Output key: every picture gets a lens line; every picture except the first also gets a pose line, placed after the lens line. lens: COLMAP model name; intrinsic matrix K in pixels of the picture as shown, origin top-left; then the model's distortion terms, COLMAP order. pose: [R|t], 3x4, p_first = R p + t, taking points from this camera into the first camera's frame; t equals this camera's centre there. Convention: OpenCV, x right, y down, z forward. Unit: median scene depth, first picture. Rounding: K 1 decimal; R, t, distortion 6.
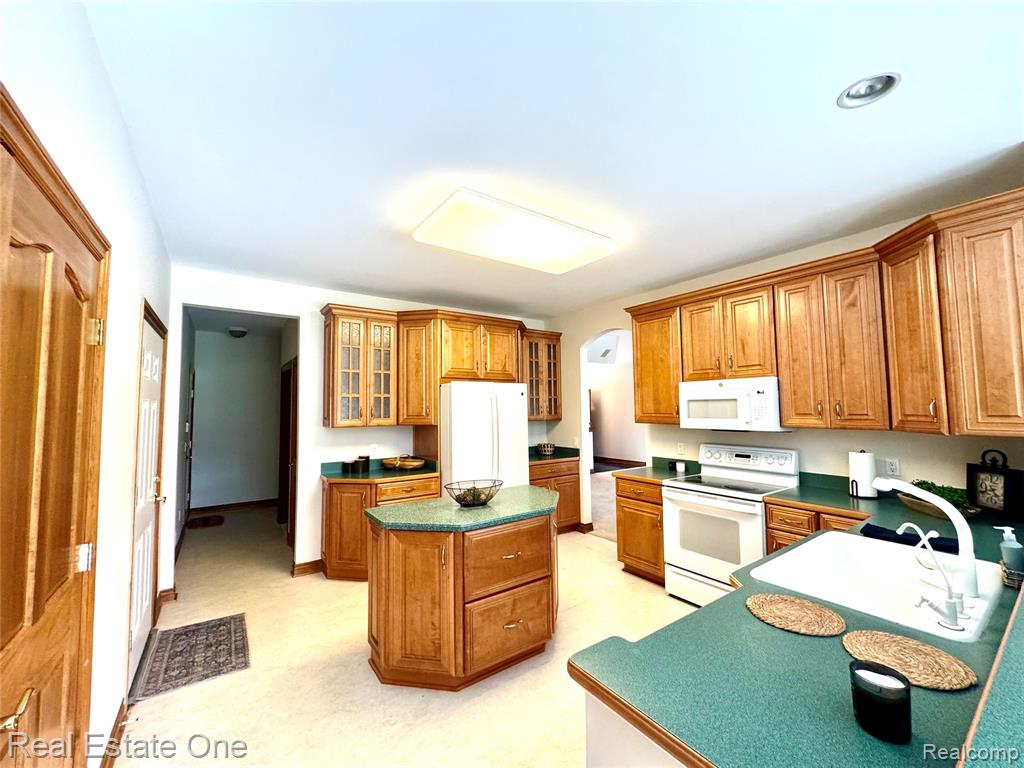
lens RADIAL K [[409.9, 0, 517.4], [0, 409.9, 384.8], [0, 0, 1]] dist [-0.007281, 0.000758]
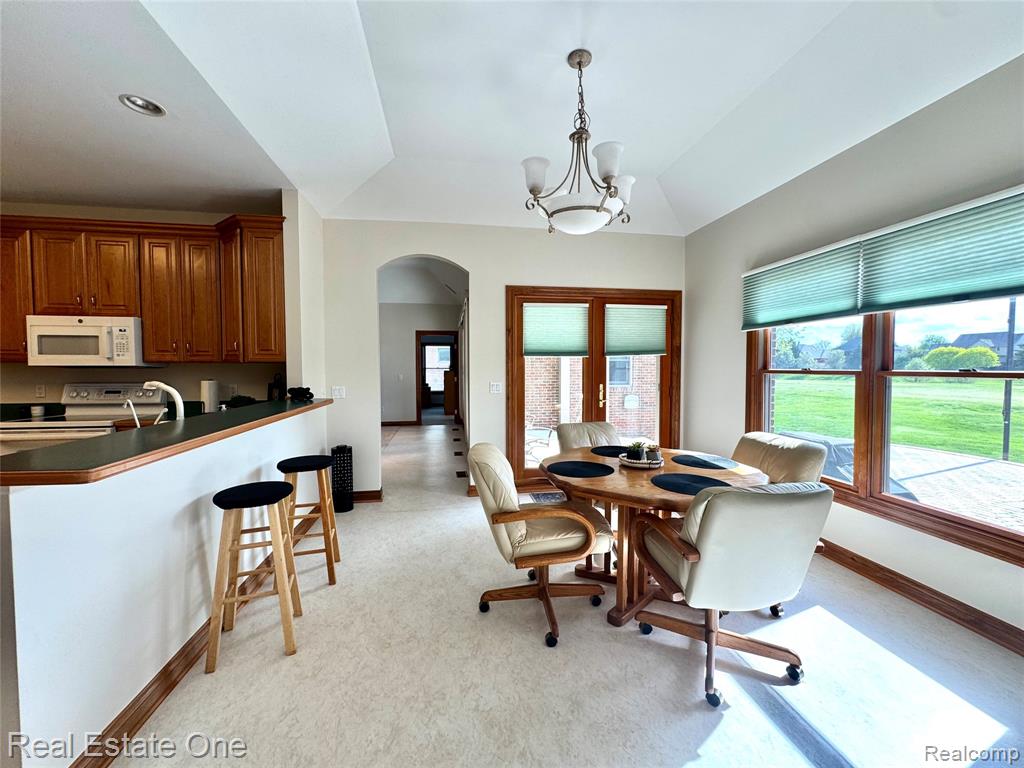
lens RADIAL K [[409.9, 0, 510.2], [0, 409.9, 376.5], [0, 0, 1]] dist [-0.007281, 0.000758]
pose [[0.446383, -0.019221, 0.894636, 0.078048], [-0.056842, 0.997141, 0.049784, 0.026372], [-0.893035, -0.073076, 0.444014, -0.399594]]
